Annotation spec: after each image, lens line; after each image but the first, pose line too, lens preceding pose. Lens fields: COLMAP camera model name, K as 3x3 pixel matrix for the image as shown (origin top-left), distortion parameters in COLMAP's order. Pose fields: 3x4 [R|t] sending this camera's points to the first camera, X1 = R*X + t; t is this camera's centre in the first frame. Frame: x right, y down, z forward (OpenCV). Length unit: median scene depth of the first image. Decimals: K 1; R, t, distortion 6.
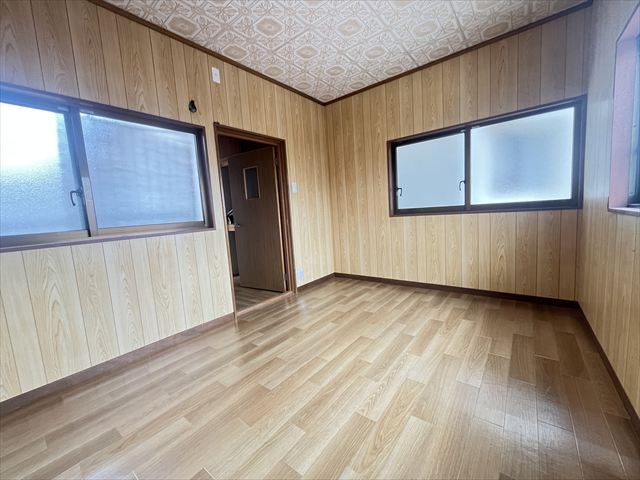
lens RADIAL K [[260.2, 0, 322.0], [0, 260.2, 241.3], [0, 0, 1]] dist [-0.000772, -0.000143]
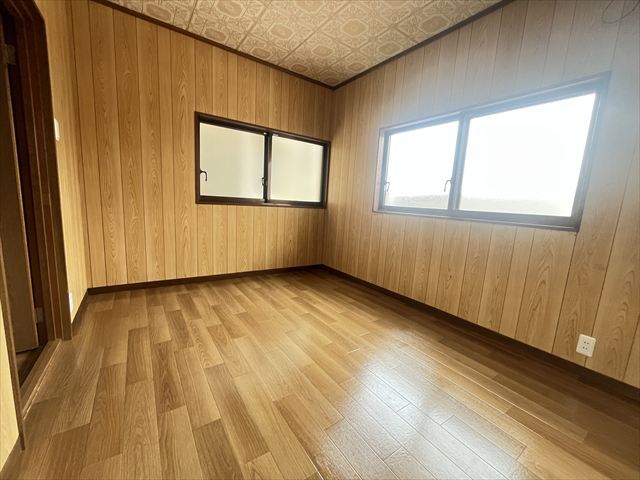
lens RADIAL K [[260.2, 0, 322.0], [0, 260.2, 239.5], [0, 0, 1]] dist [-0.000772, -0.000143]
pose [[0.291700, -0.061822, 0.954510, -0.506036], [0.027127, 0.998042, 0.056352, -0.016807], [-0.956125, 0.009455, 0.292806, 0.428194]]
